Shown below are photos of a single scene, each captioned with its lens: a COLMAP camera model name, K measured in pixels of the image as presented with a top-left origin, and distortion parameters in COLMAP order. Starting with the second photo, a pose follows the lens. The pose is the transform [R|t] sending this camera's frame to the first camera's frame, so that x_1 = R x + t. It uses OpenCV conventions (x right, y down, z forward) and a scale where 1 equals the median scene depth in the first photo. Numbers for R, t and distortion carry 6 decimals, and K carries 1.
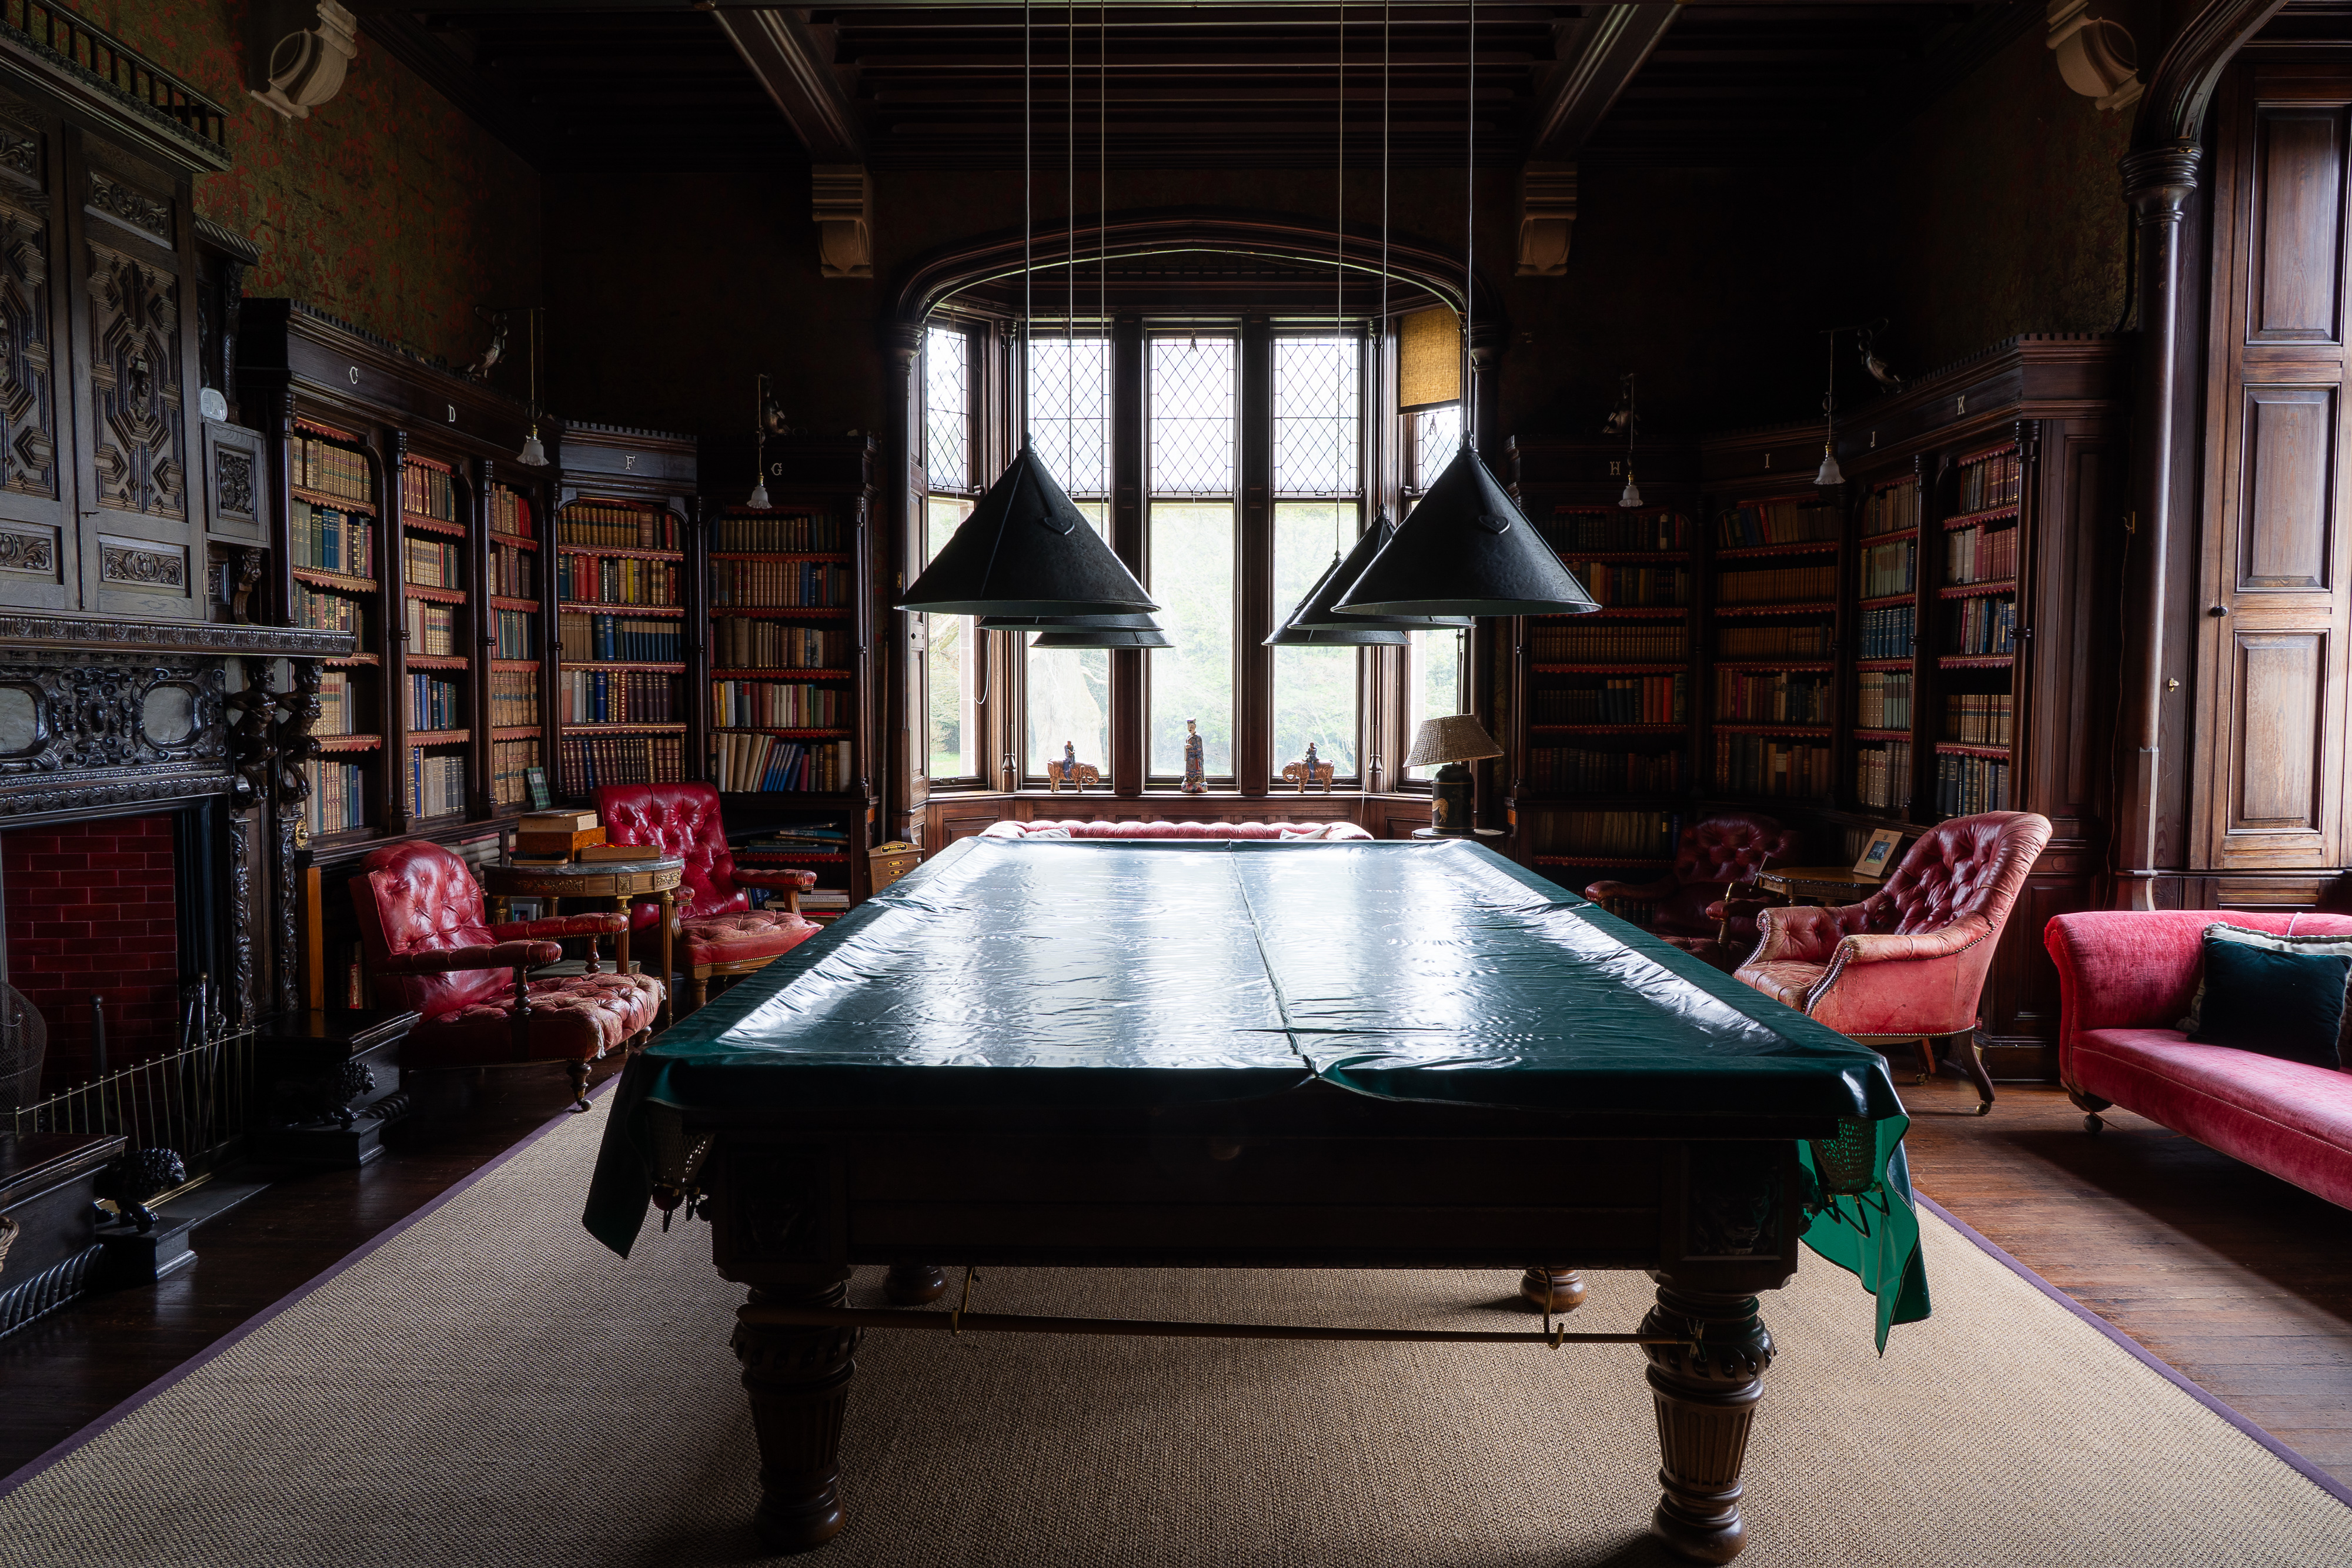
lens RADIAL K [[1594.7, 0, 1168.3], [0, 1594.7, 795.7], [0, 0, 1]] dist [-0.028965, 0.015696]
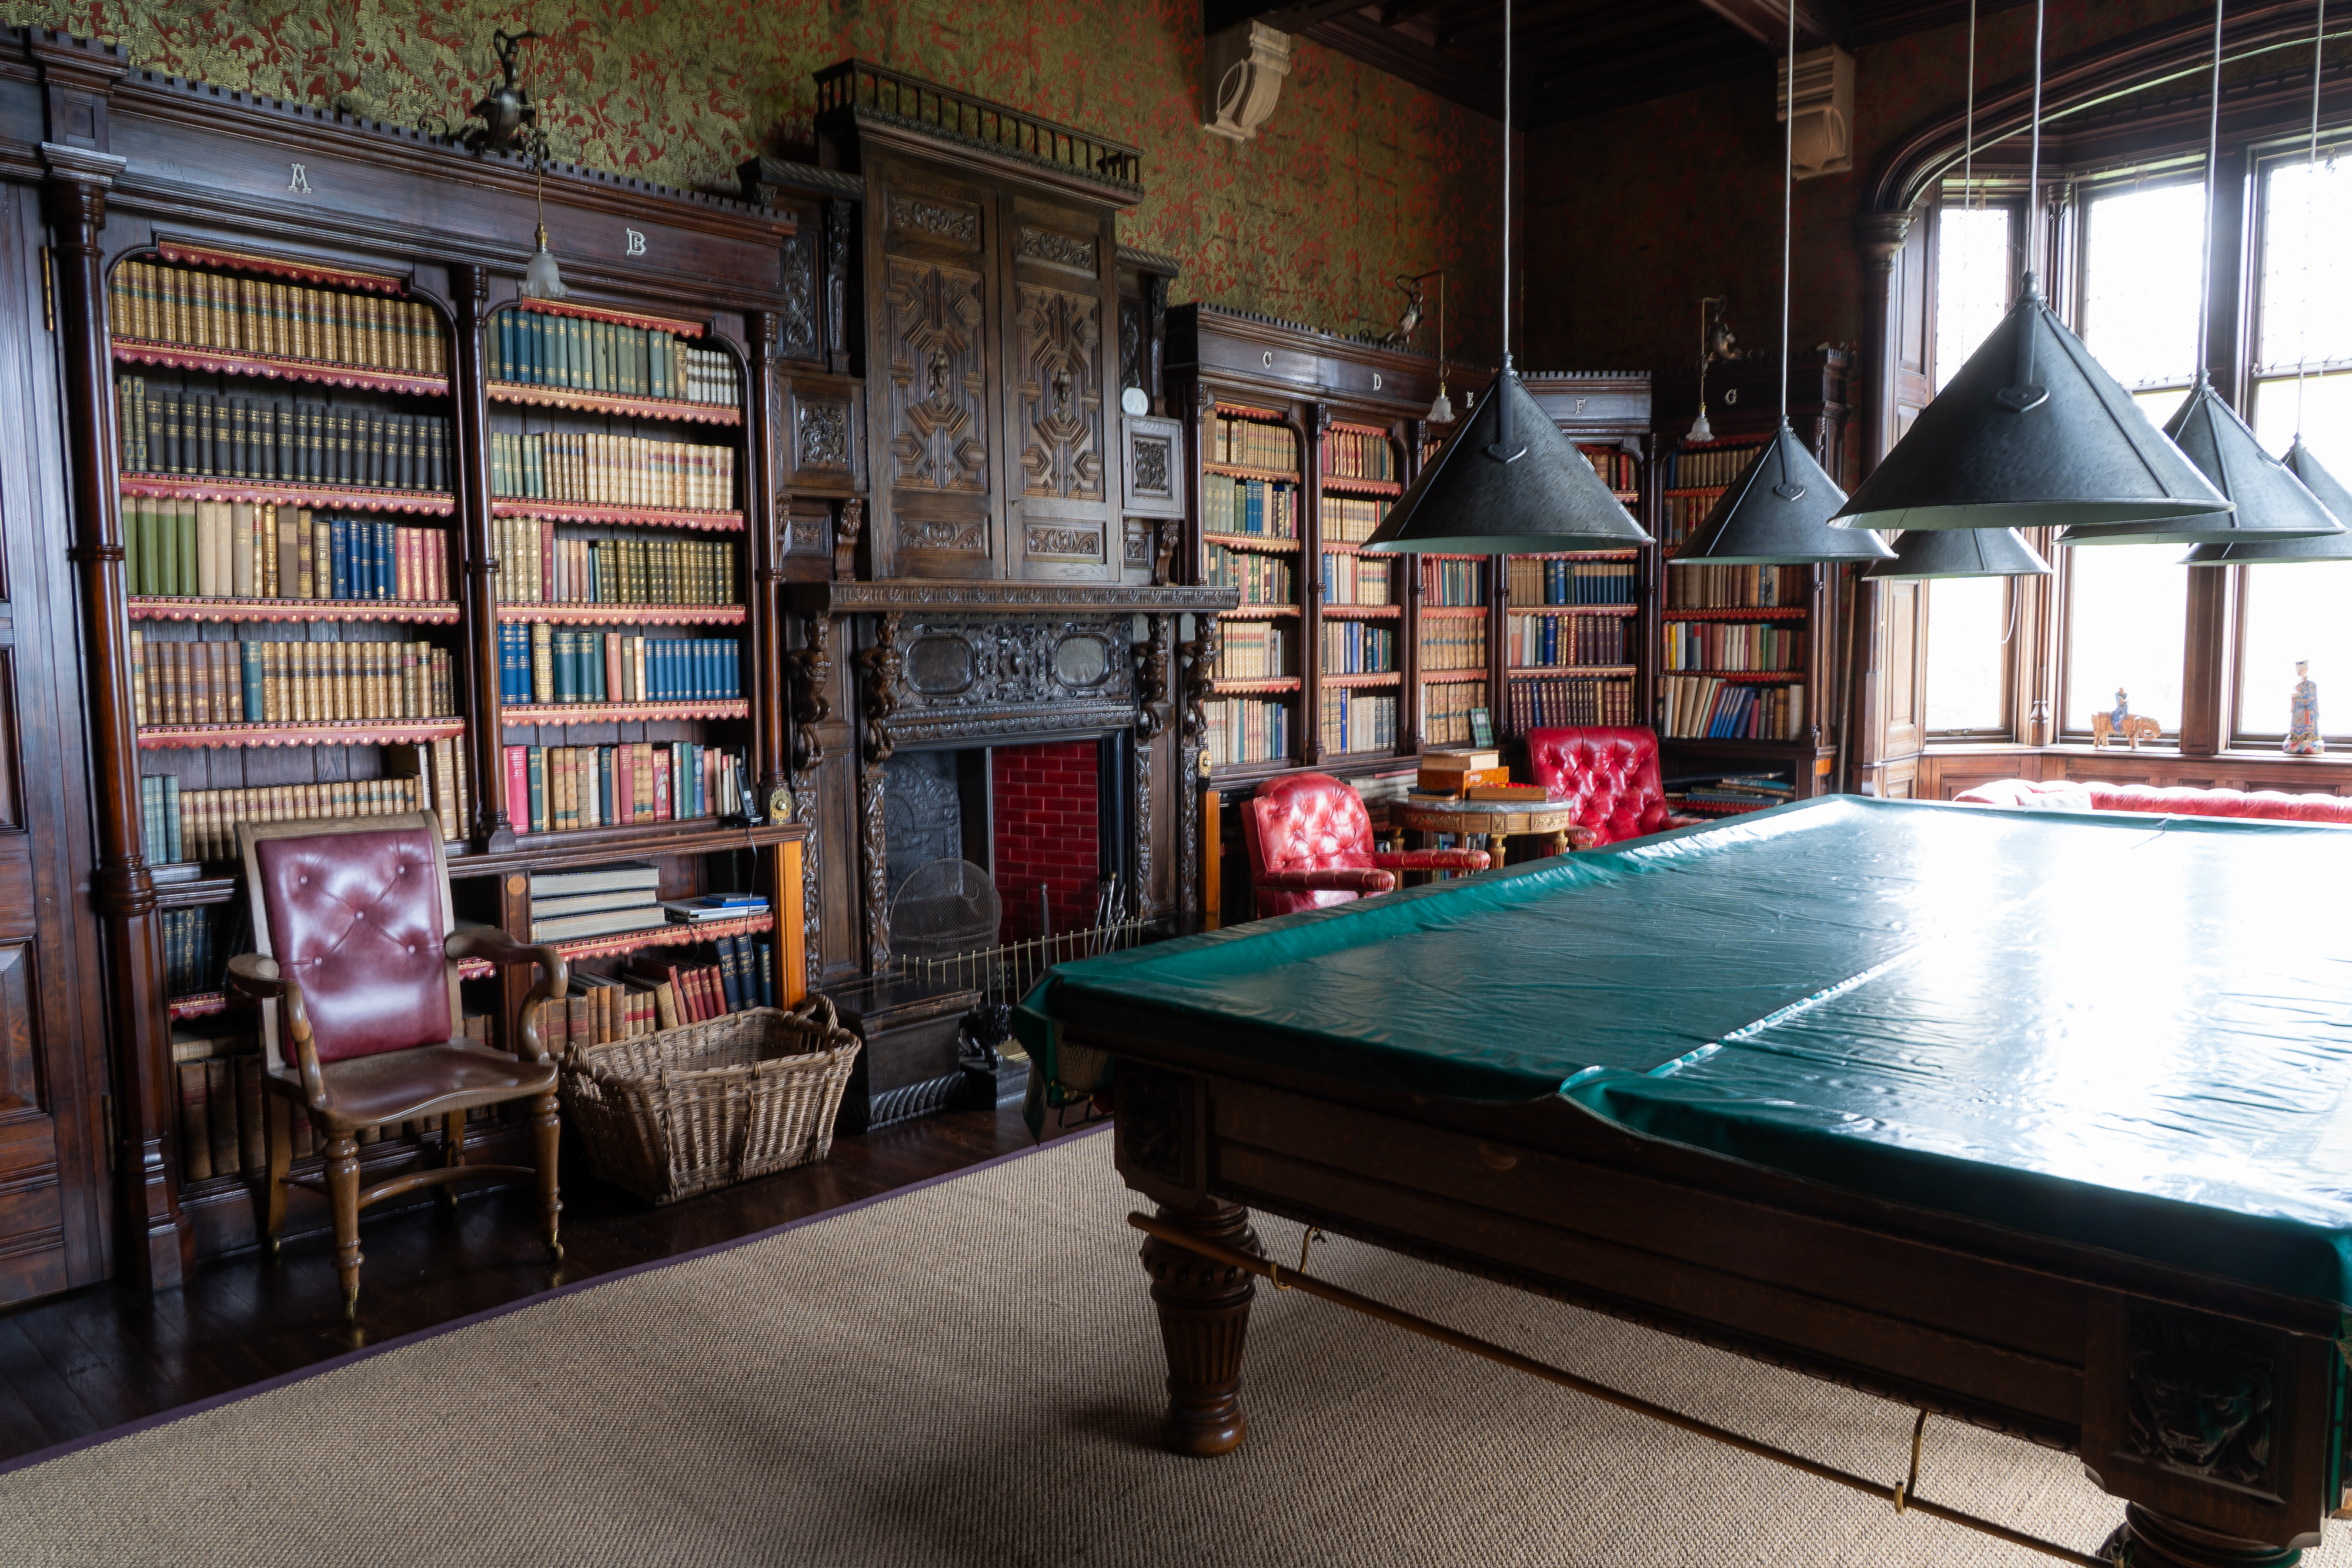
lens RADIAL K [[1594.7, 0, 1168.3], [0, 1594.7, 795.7], [0, 0, 1]] dist [-0.028965, 0.015696]
pose [[0.740020, 0.051743, -0.670592, 0.201305], [-0.027083, 0.998520, 0.047158, -0.005432], [0.672039, -0.016736, 0.740326, 0.097952]]
